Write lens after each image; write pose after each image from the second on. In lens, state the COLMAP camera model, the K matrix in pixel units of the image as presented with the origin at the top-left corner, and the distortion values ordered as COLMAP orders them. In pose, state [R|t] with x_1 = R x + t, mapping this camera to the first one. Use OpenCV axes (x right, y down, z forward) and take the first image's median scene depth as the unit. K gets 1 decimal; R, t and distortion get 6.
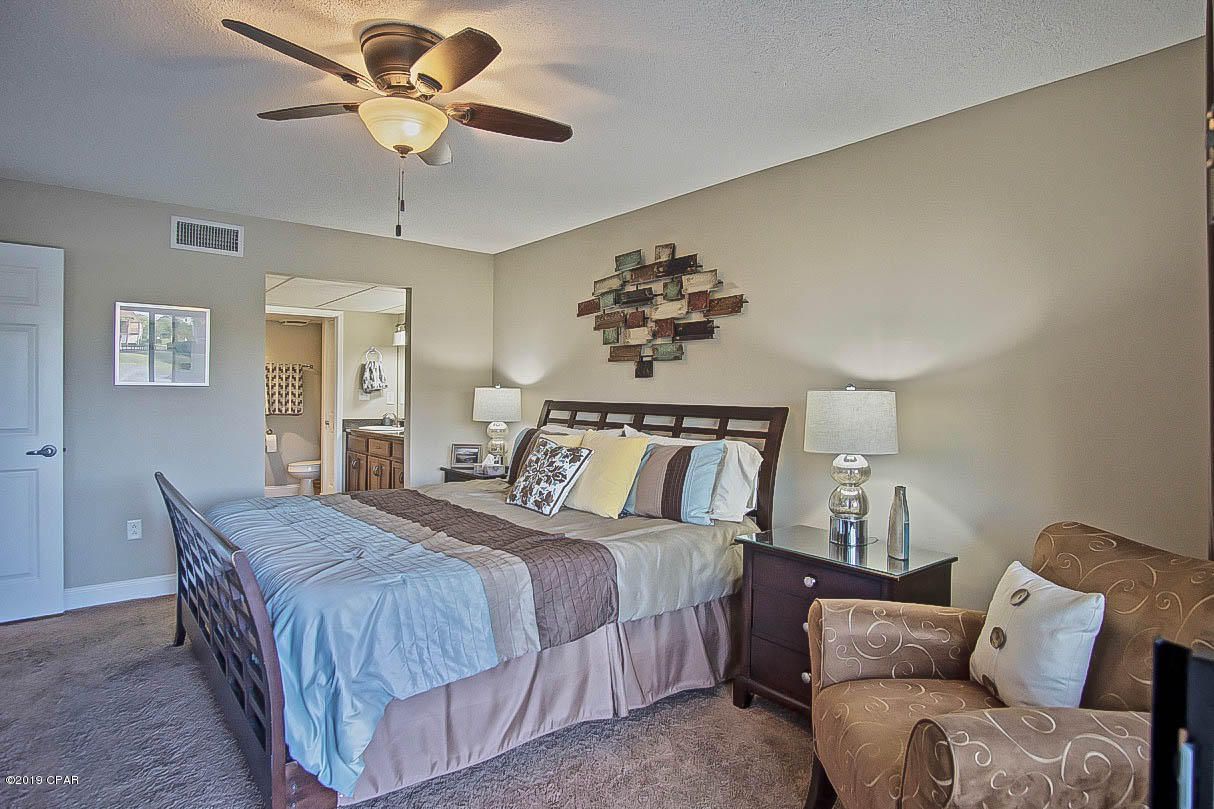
lens RADIAL K [[649.9, 0, 607.0], [0, 649.9, 395.7], [0, 0, 1]] dist [-0.033357, 0.008762]
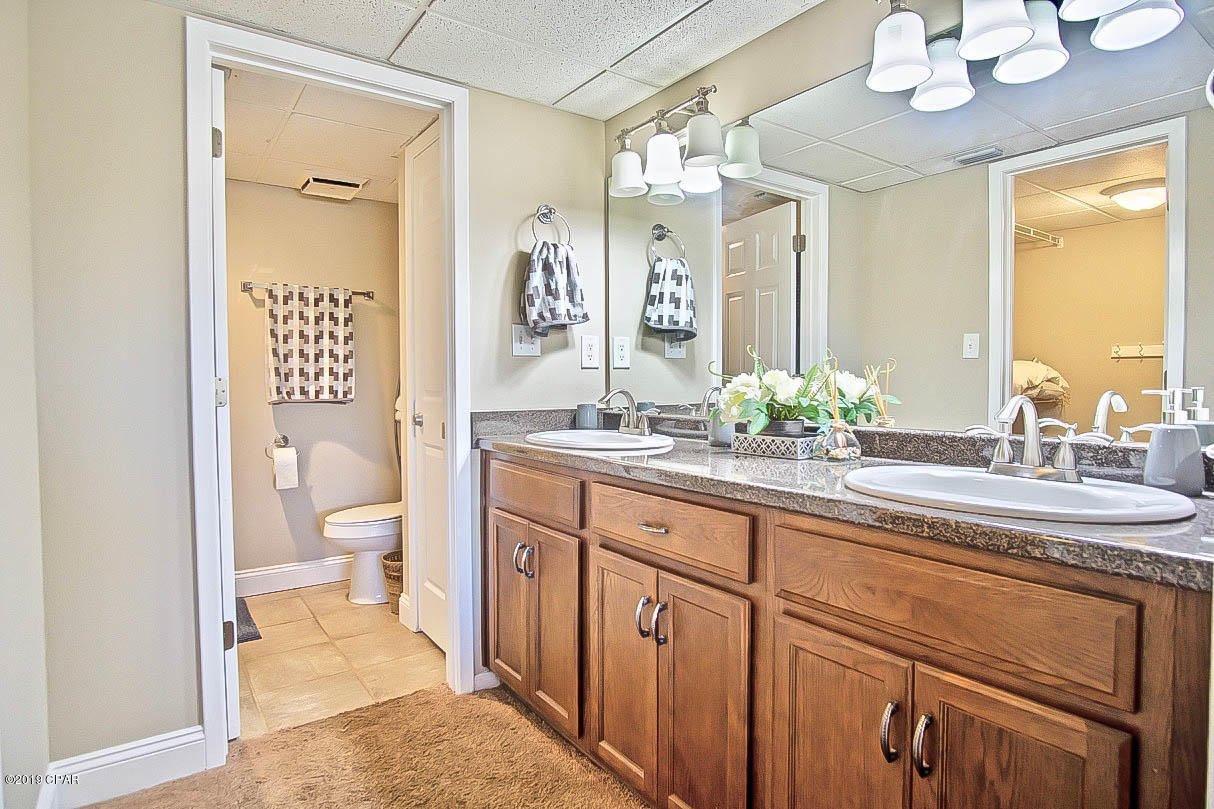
lens RADIAL K [[649.9, 0, 607.0], [0, 649.9, 395.7], [0, 0, 1]] dist [-0.033357, 0.008762]
pose [[0.997618, -0.012637, -0.067816, -0.273270], [0.014078, 0.999684, 0.020817, 0.018890], [0.067531, -0.021722, 0.997481, 0.579042]]
